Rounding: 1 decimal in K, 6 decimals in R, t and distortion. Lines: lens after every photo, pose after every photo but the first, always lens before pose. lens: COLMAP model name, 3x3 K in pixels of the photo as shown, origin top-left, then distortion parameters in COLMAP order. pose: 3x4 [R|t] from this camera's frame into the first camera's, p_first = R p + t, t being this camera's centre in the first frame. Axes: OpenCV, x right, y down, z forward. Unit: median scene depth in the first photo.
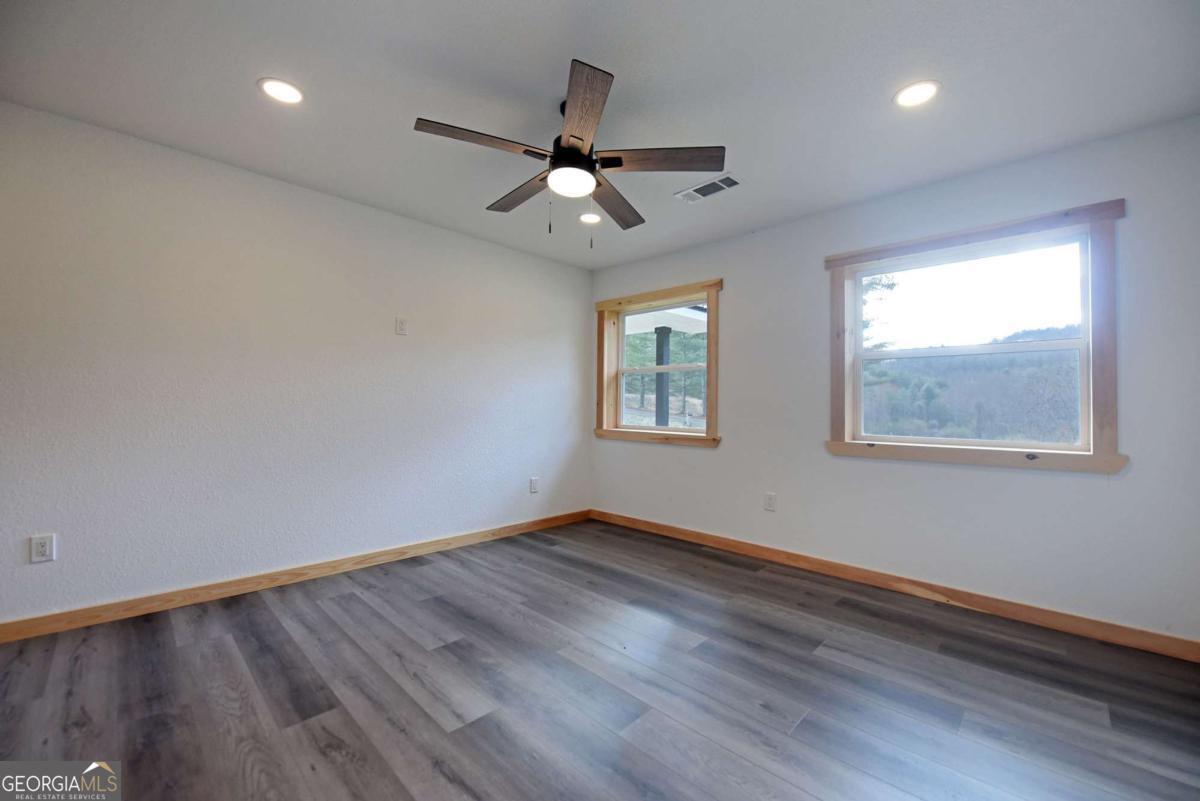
lens RADIAL K [[478.7, 0, 605.2], [0, 478.7, 395.1], [0, 0, 1]] dist [-0.016515, -0.000931]
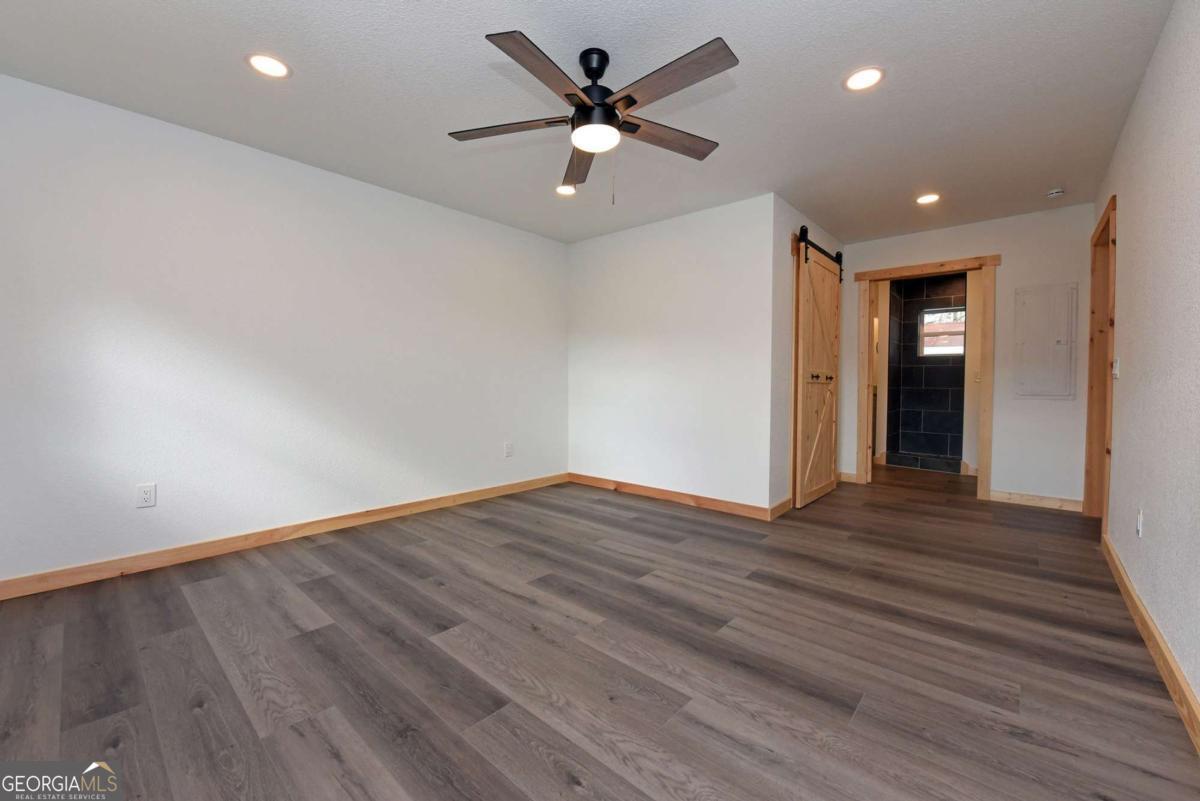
lens RADIAL K [[478.7, 0, 605.2], [0, 478.7, 395.1], [0, 0, 1]] dist [-0.016515, -0.000931]
pose [[-0.998896, -0.013940, -0.044867, -0.048934], [-0.013957, 0.999903, 0.000063, 0.077940], [0.044862, 0.000689, -0.998993, 1.841016]]
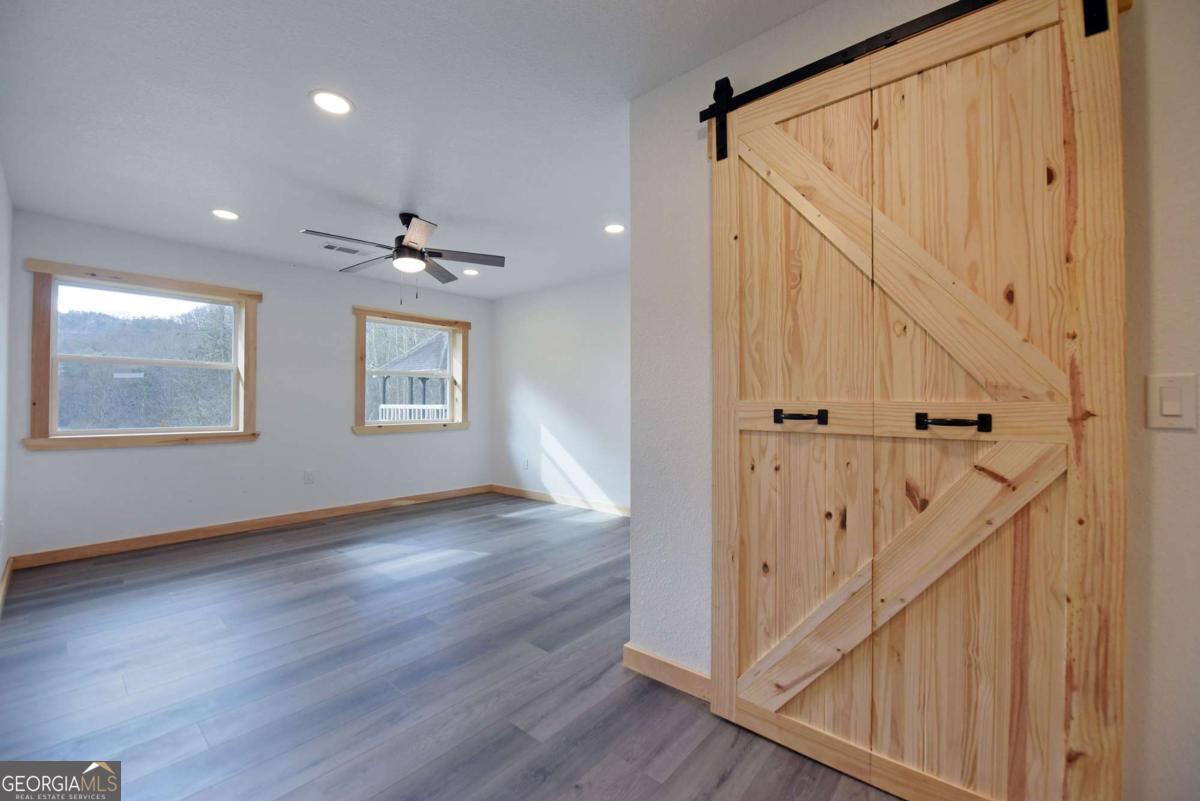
lens RADIAL K [[479.9, 0, 600.0], [0, 479.9, 400.5], [0, 0, 1]] dist [-0.017526, -0.000183]
pose [[-0.051617, -0.005745, 0.998650, -1.544687], [-0.021917, 0.999749, 0.004619, -0.015323], [-0.998426, -0.021649, -0.051730, 0.410783]]
